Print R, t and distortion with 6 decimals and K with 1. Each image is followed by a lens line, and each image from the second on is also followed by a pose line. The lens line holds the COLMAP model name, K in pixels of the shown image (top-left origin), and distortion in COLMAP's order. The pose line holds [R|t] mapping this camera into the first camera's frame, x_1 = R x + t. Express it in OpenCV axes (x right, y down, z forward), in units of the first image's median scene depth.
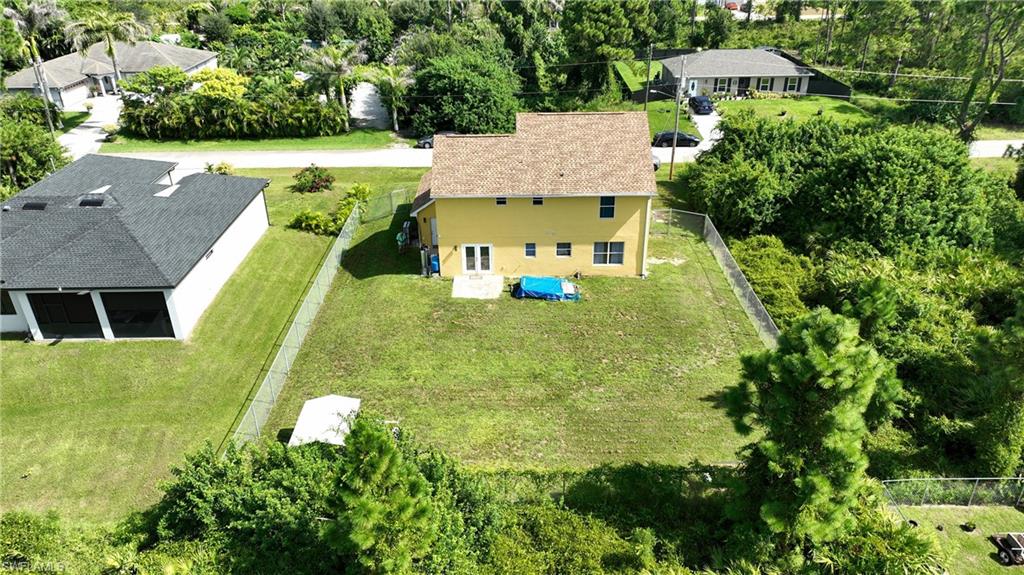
lens RADIAL K [[717.4, 0, 512.0], [0, 717.4, 287.5], [0, 0, 1]] dist [0.001069, 0.001138]
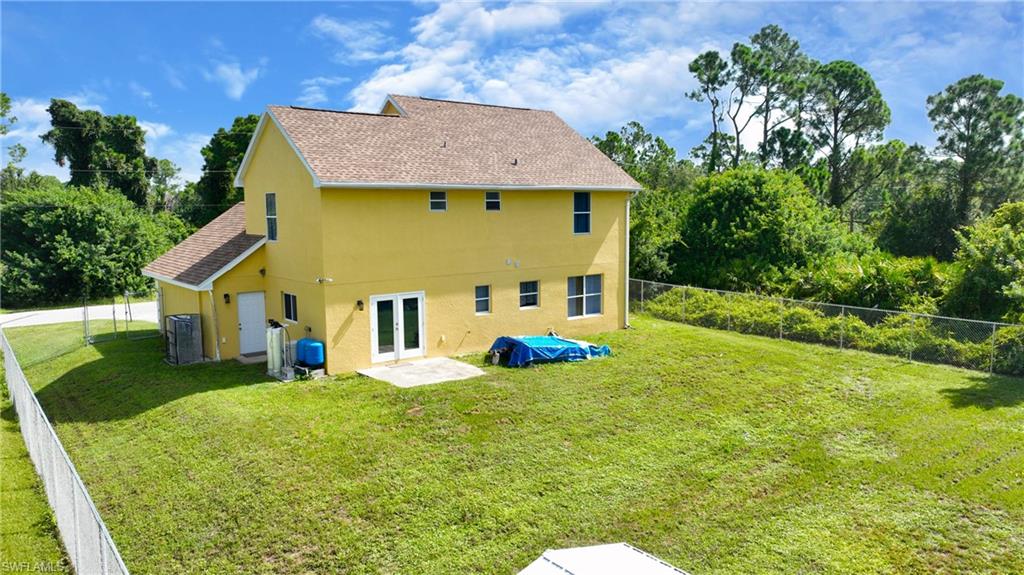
lens RADIAL K [[717.4, 0, 512.0], [0, 717.4, 287.5], [0, 0, 1]] dist [0.001069, 0.001138]
pose [[0.777147, -0.063422, 0.626115, -0.298994], [0.294803, 0.915682, -0.273163, 0.095549], [-0.555997, 0.396869, 0.730316, 0.585046]]
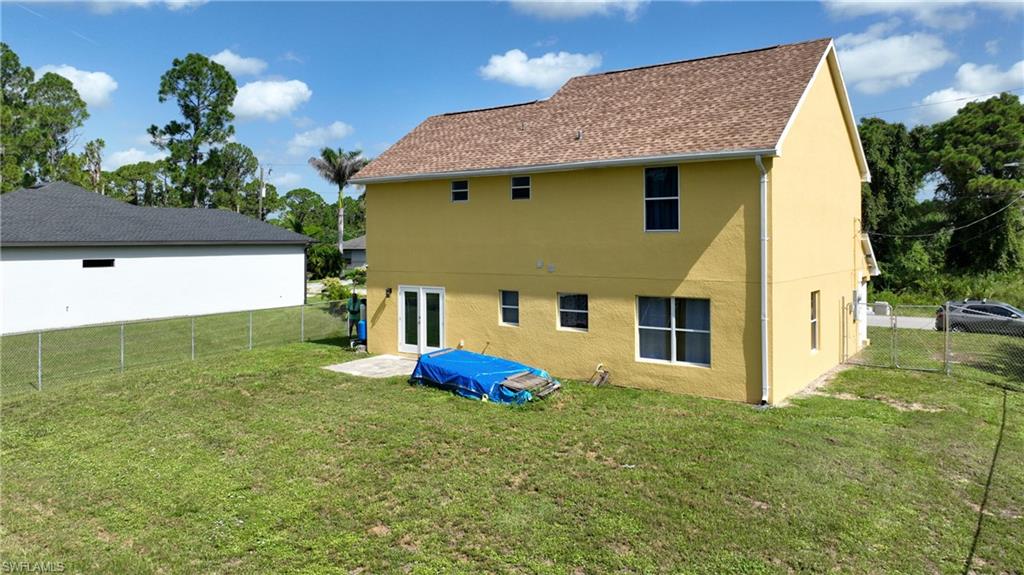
lens RADIAL K [[739.2, 0, 511.9], [0, 739.2, 231.0], [0, 0, 1]] dist [0.003115, 0.000640]
pose [[0.811177, 0.003789, -0.584788, 0.297157], [-0.276812, 0.883347, -0.378250, 0.080324], [0.515137, 0.468705, 0.717600, 0.646653]]
